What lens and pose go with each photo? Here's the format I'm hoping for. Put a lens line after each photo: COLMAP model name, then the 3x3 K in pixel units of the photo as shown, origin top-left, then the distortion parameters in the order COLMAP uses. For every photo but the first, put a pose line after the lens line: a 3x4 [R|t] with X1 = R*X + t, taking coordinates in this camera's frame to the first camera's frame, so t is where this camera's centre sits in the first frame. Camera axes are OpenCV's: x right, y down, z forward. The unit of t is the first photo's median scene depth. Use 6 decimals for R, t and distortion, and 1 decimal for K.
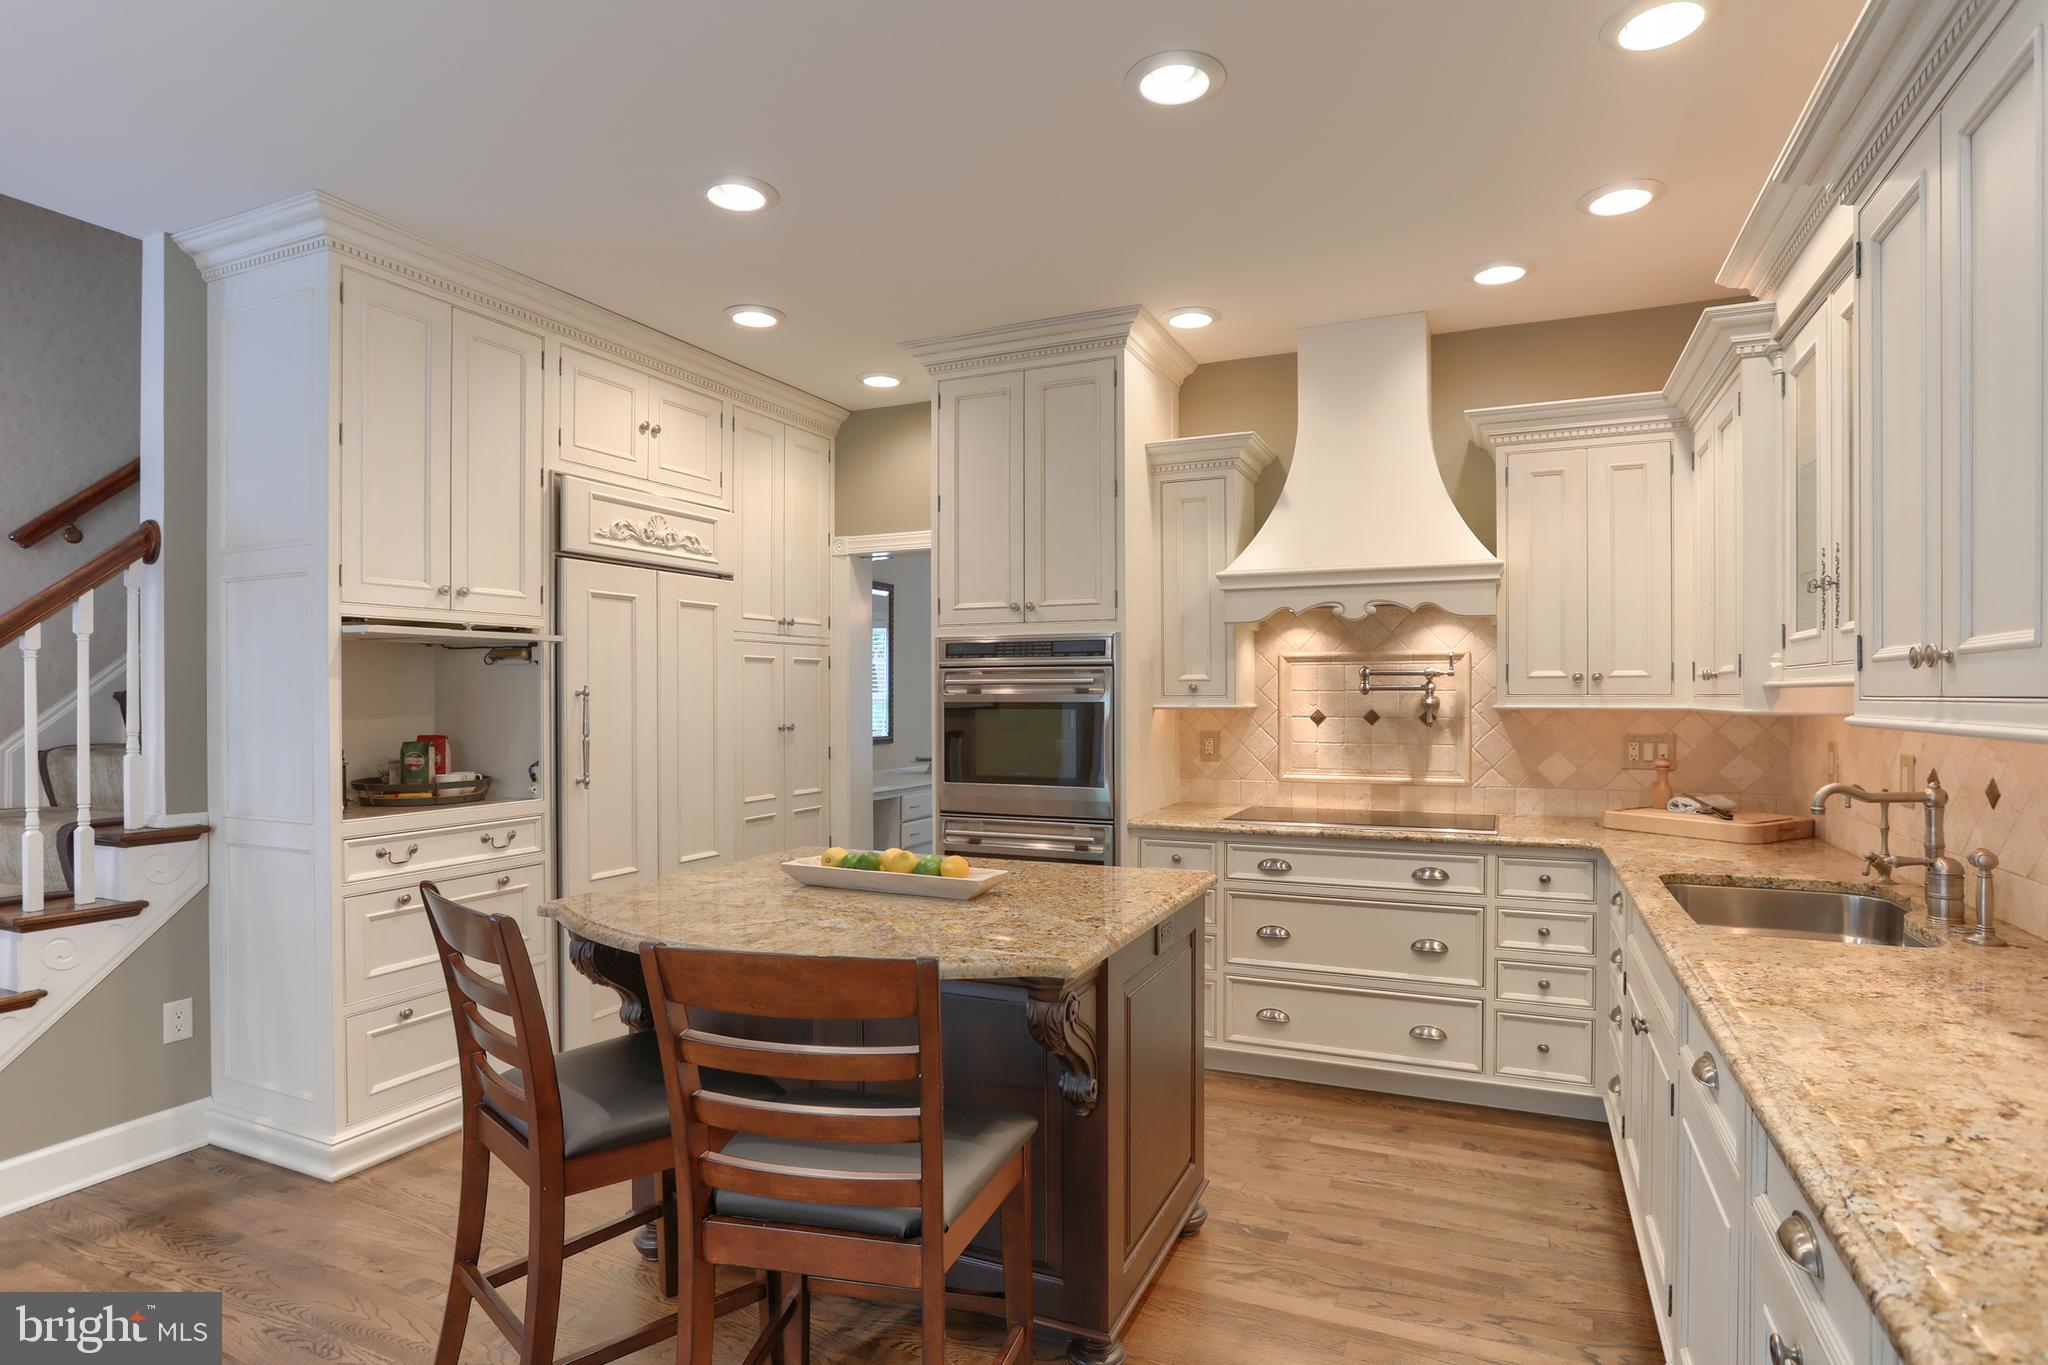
lens RADIAL K [[1091.6, 0, 1154.3], [0, 1091.6, 693.5], [0, 0, 1]] dist [-0.047144, 0.022520]
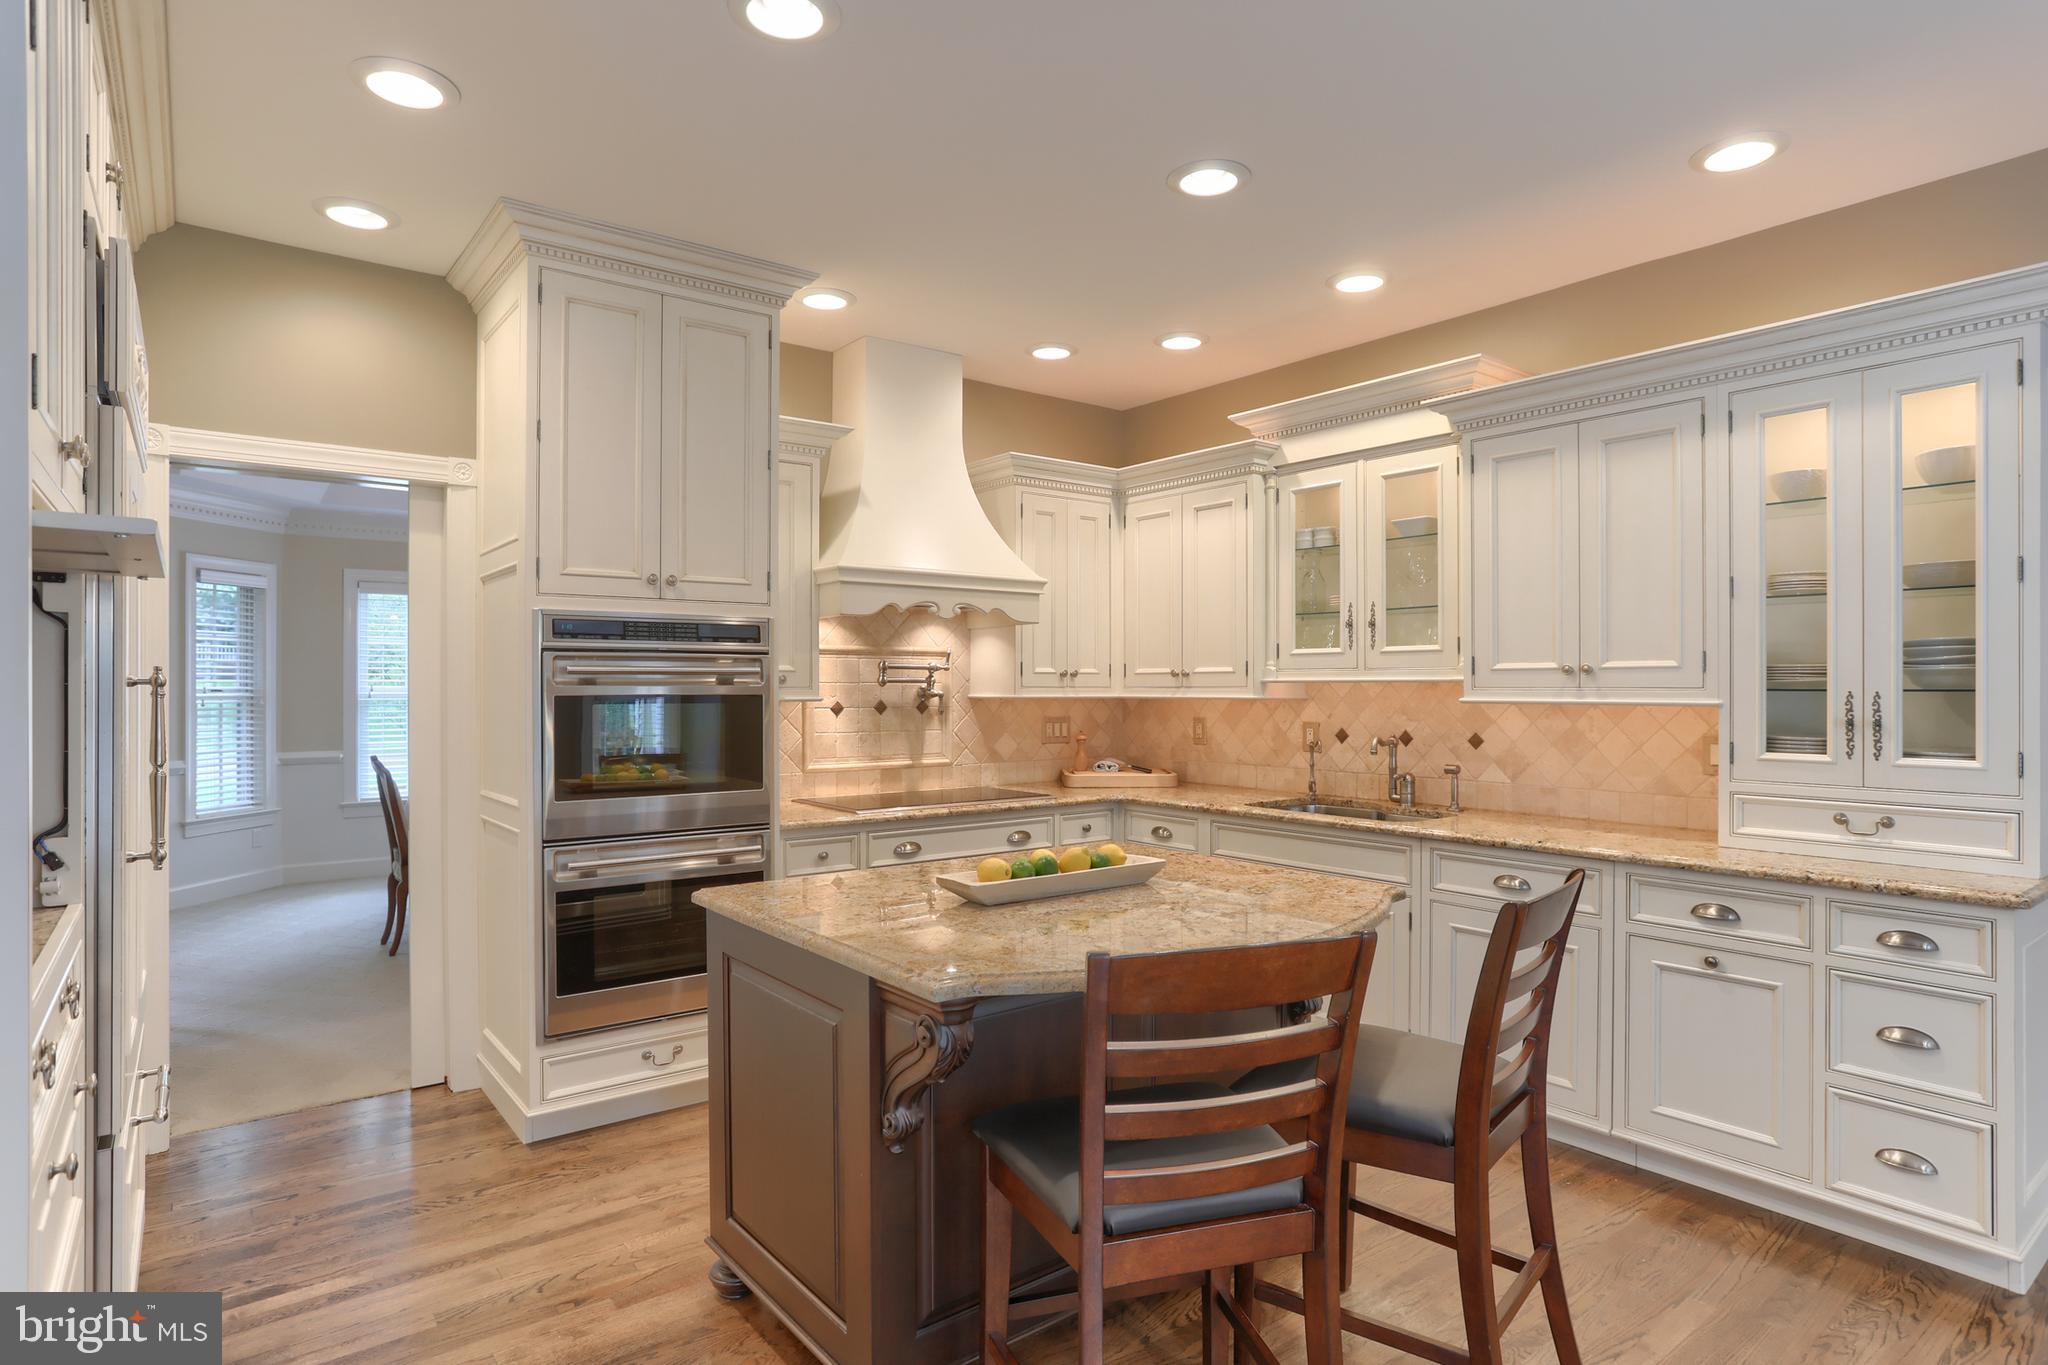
lens RADIAL K [[1091.6, 0, 1040.7], [0, 1091.6, 681.4], [0, 0, 1]] dist [-0.047144, 0.022520]
pose [[0.487471, 0.004982, 0.873125, -0.781610], [-0.002137, 0.999988, -0.004512, 0.000704], [-0.873136, 0.000334, 0.487476, 0.389634]]
